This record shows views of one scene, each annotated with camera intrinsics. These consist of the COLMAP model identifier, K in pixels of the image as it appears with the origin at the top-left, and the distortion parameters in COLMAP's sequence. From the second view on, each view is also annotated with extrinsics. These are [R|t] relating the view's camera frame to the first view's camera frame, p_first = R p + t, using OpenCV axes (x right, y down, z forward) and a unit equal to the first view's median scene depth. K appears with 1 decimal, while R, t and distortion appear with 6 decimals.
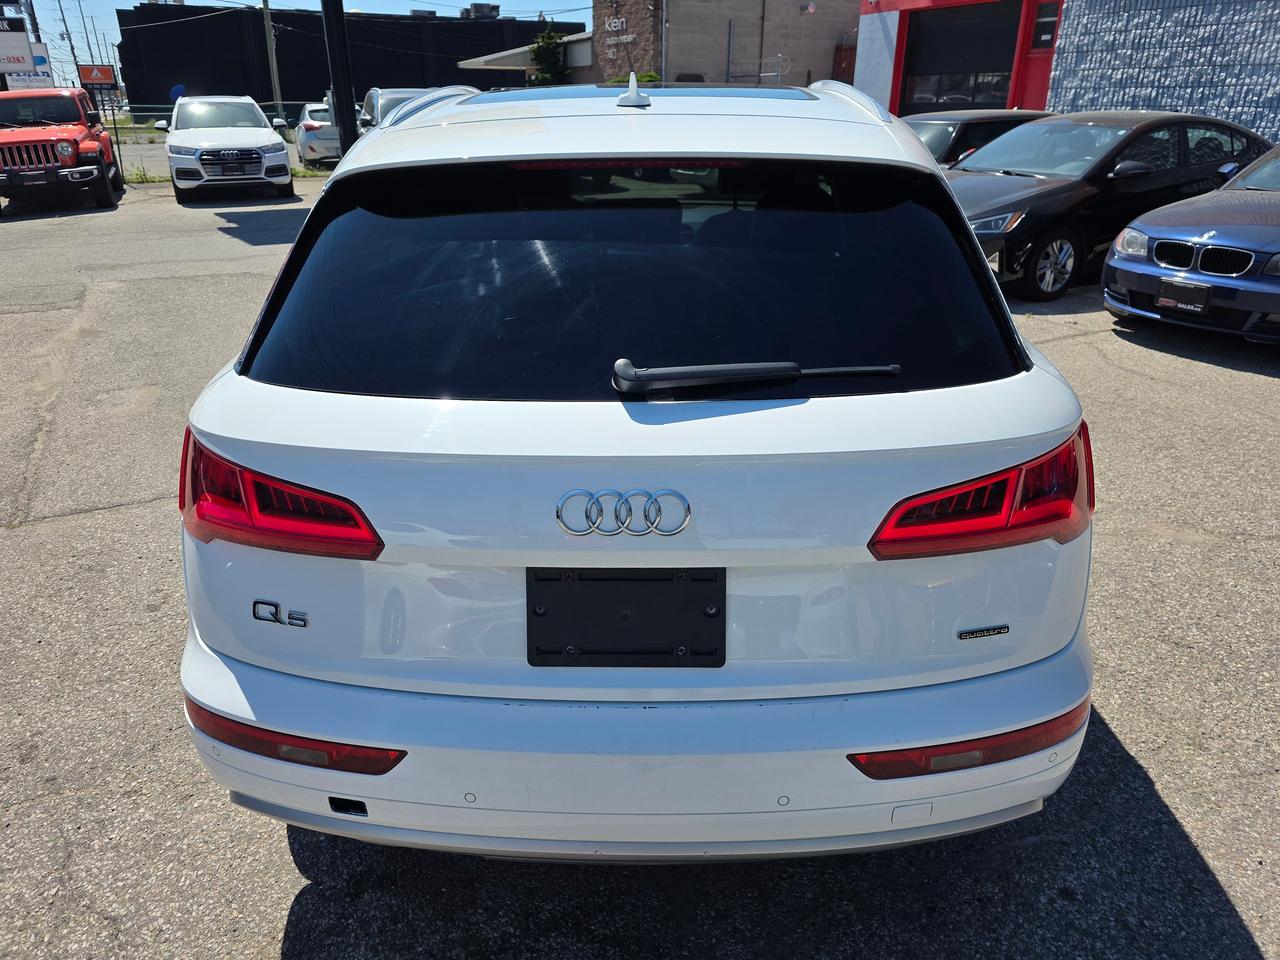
lens RADIAL K [[861.3, 0, 639.5], [0, 861.3, 471.9], [0, 0, 1]] dist [0.049338, -0.046453]
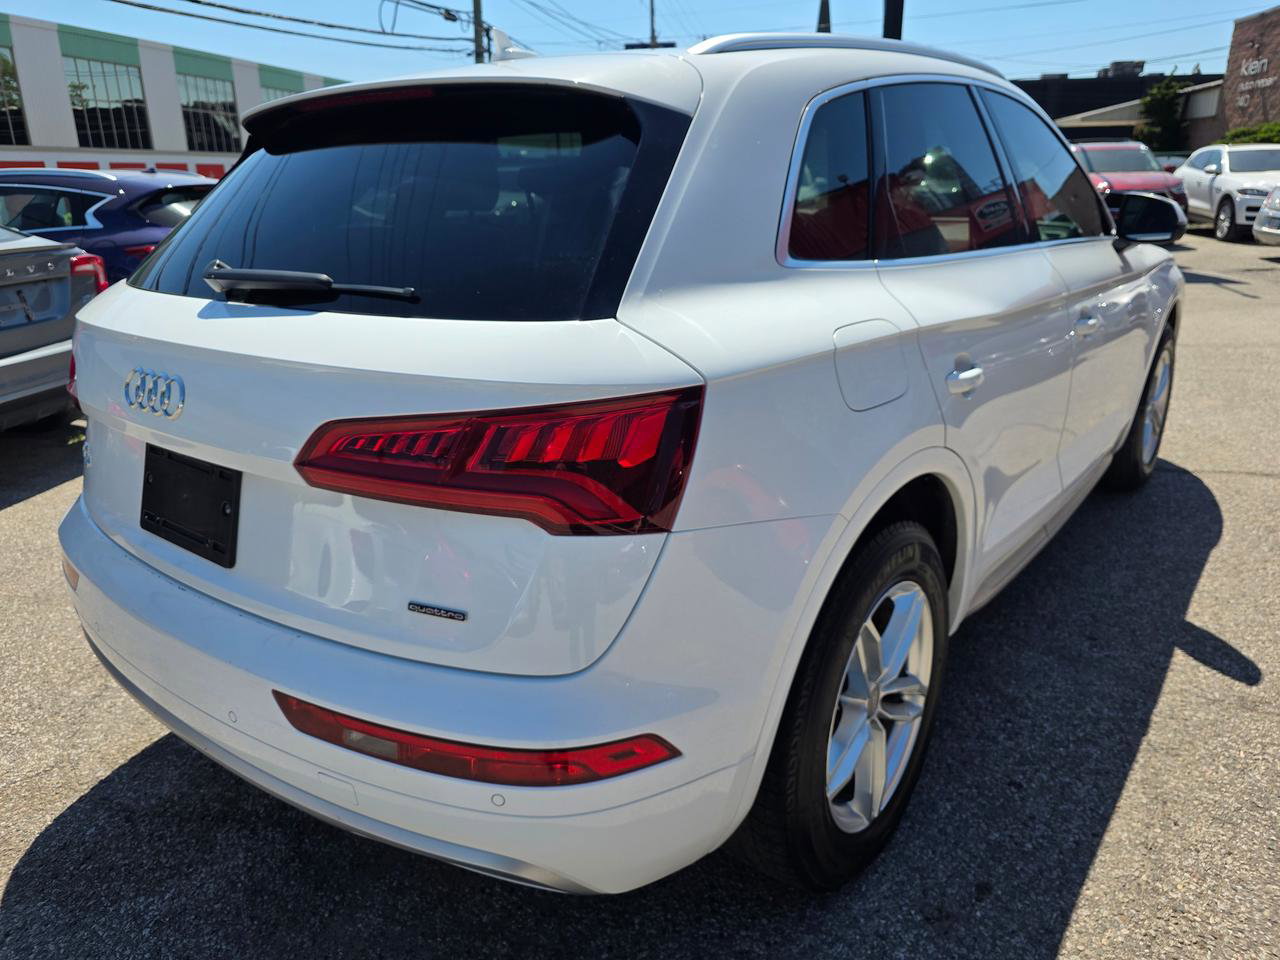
lens RADIAL K [[861.3, 0, 639.5], [0, 861.3, 471.9], [0, 0, 1]] dist [0.049338, -0.046453]
pose [[0.802277, 0.180726, -0.568937, 0.563429], [-0.219152, 0.975690, 0.000900, 0.005462], [0.555269, 0.123962, 0.822381, 0.226129]]
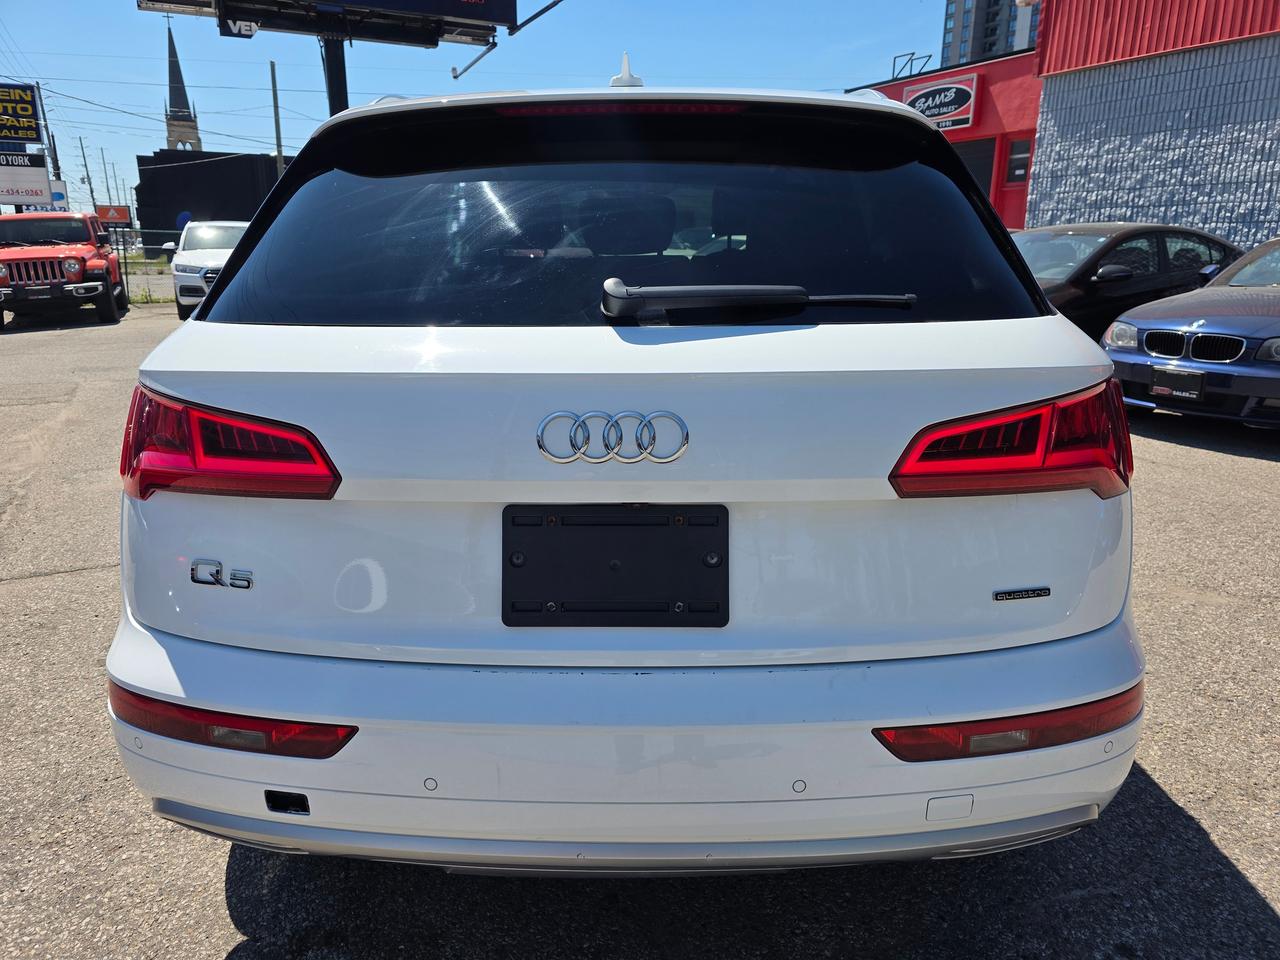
lens RADIAL K [[863.8, 0, 638.2], [0, 863.8, 484.3], [0, 0, 1]] dist [0.050627, -0.048295]
pose [[0.999972, 0.003524, 0.006623, 0.000799], [-0.002610, 0.991078, -0.133260, 0.108587], [-0.007033, 0.133239, 0.991059, 0.063375]]
